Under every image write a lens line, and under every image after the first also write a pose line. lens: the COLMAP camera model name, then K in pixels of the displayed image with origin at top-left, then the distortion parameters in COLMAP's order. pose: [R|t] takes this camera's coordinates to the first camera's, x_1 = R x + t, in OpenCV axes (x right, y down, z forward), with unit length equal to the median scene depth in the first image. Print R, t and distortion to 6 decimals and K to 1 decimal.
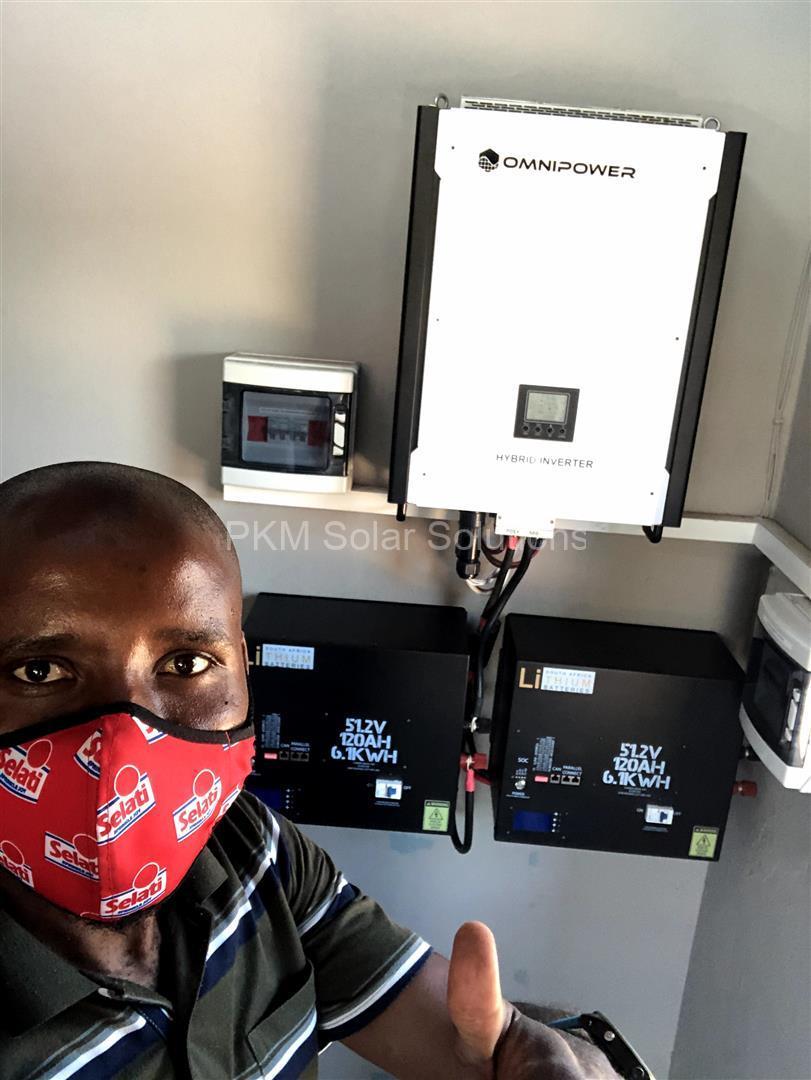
lens RADIAL K [[1003.9, 0, 397.1], [0, 1003.9, 540.5], [0, 0, 1]] dist [0.042474, 0.000000]
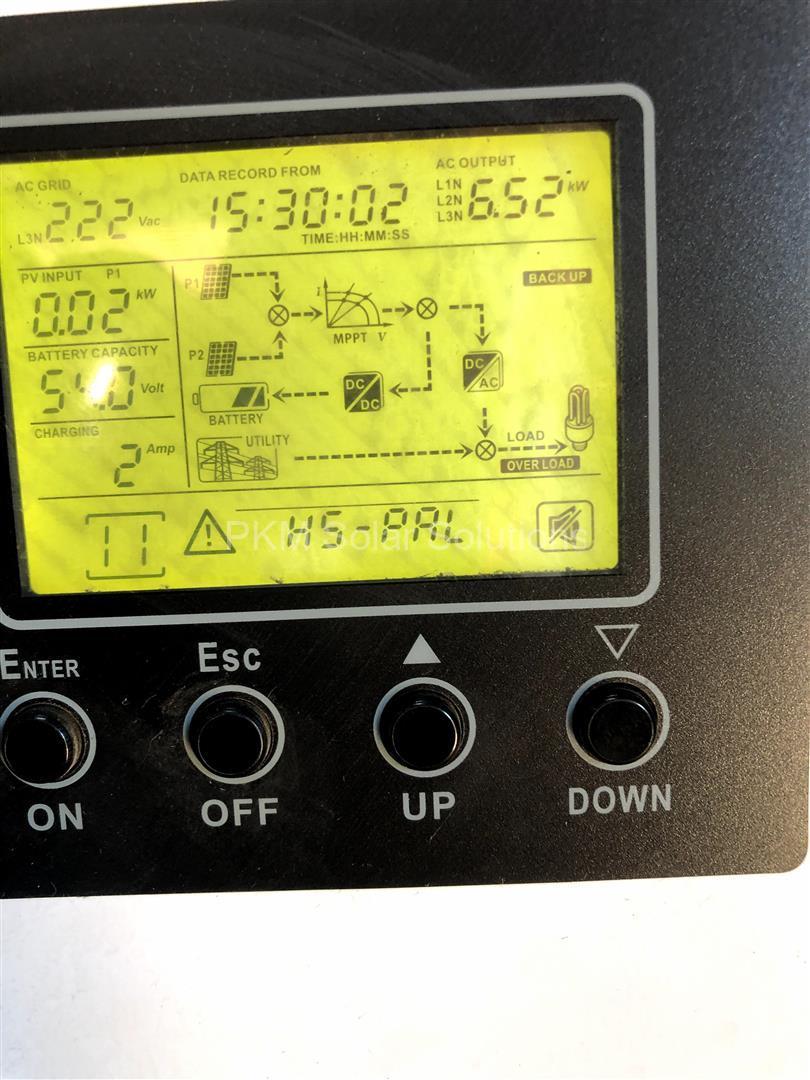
lens RADIAL K [[882.5, 0, 408.8], [0, 882.5, 547.8], [0, 0, 1]] dist [0.027297, -0.019527]
pose [[0.992525, -0.122036, 0.001001, 0.145707], [0.120158, 0.975750, -0.182958, -0.105246], [0.021351, 0.181711, 0.983120, 0.898843]]
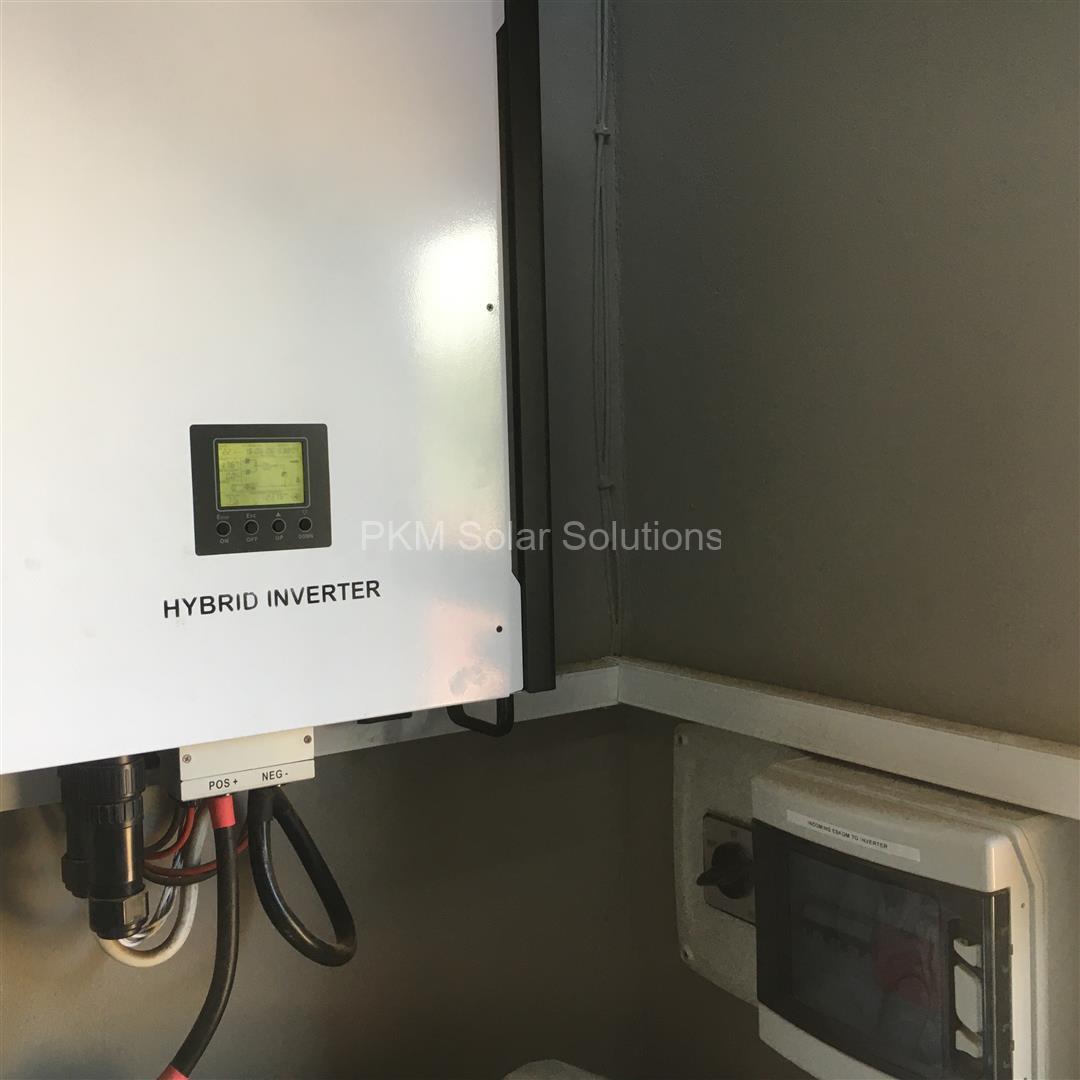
lens RADIAL K [[1228.0, 0, 550.3], [0, 1228.0, 540.9], [0, 0, 1]] dist [0.054334, 0.000000]
pose [[0.808249, -0.136395, 0.572827, -0.054736], [0.256408, 0.957255, -0.133856, -0.002246], [-0.530084, 0.255066, 0.808673, 0.486888]]
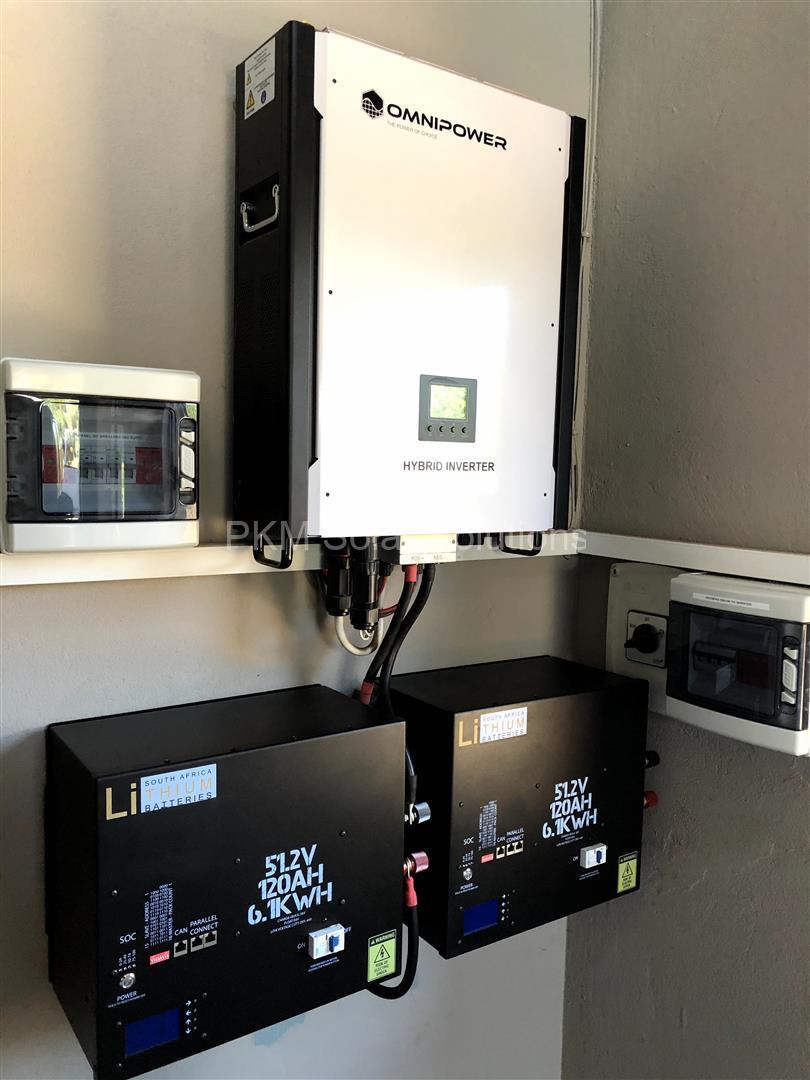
lens RADIAL K [[882.5, 0, 404.8], [0, 882.5, 536.2], [0, 0, 1]] dist [0.027297, -0.019527]
pose [[0.804769, -0.105551, 0.584129, -0.313198], [0.209164, 0.971371, -0.112646, 0.052032], [-0.555516, 0.212833, 0.803806, 0.418221]]
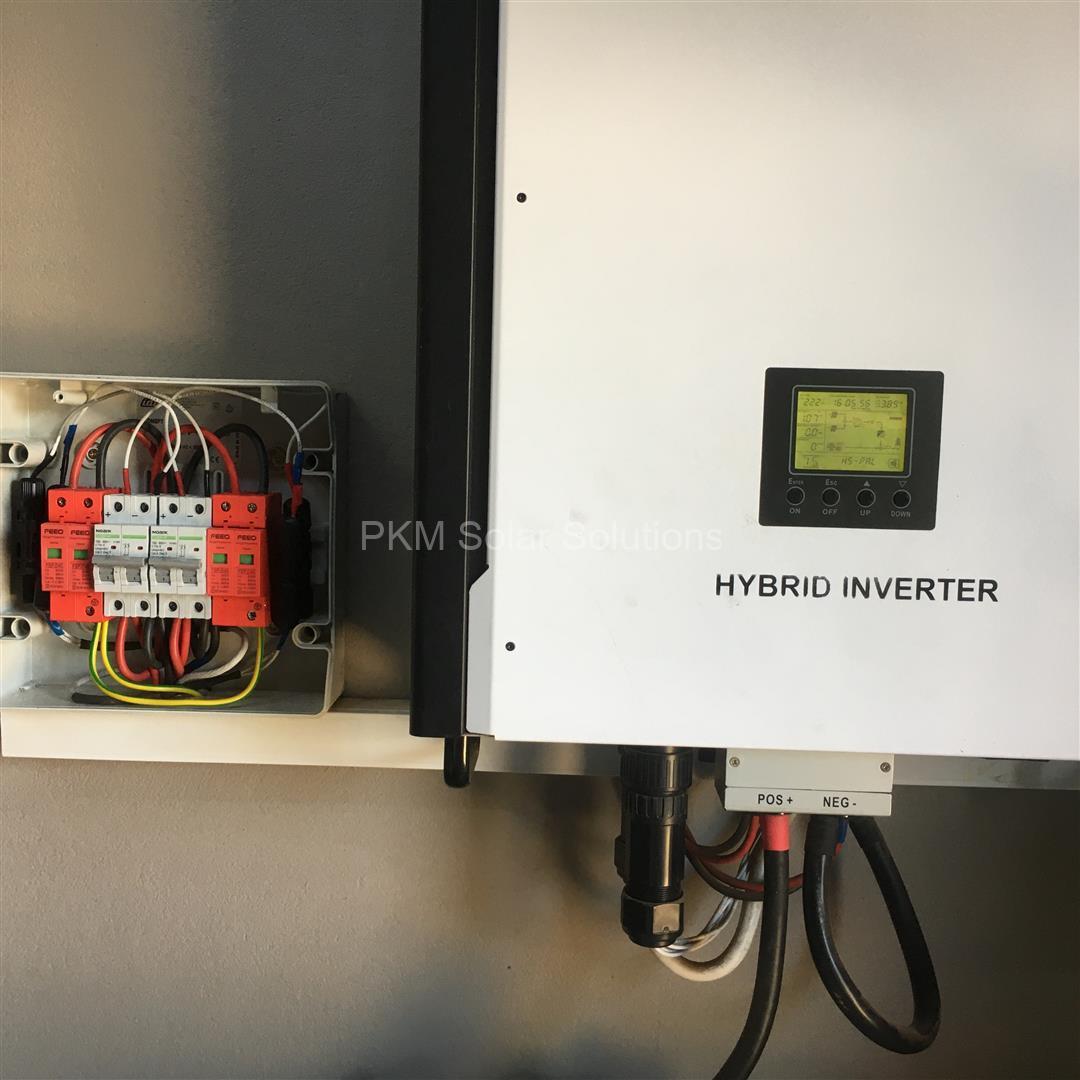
lens RADIAL K [[1228.0, 0, 556.9], [0, 1228.0, 538.7], [0, 0, 1]] dist [0.054334, 0.000000]
pose [[0.998571, -0.050517, 0.017418, 0.036486], [0.053051, 0.976306, -0.209789, -0.011931], [-0.006408, 0.210413, 0.977592, 0.561438]]
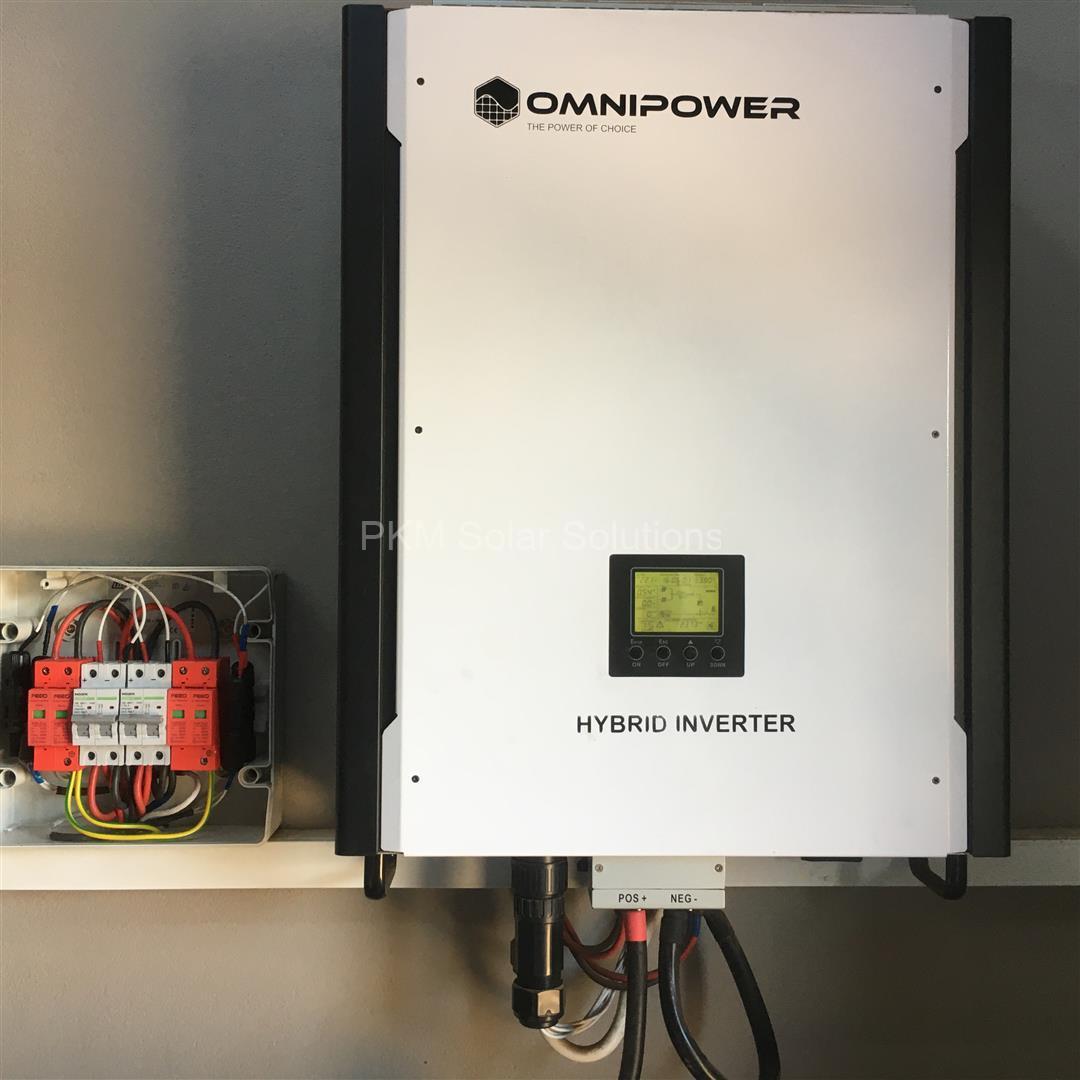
lens RADIAL K [[1228.0, 0, 556.2], [0, 1228.0, 540.9], [0, 0, 1]] dist [0.054334, 0.000000]
pose [[0.995144, -0.069508, 0.069688, 0.055887], [0.087847, 0.946558, -0.310341, 0.007081], [-0.044392, 0.314956, 0.948068, 0.447479]]
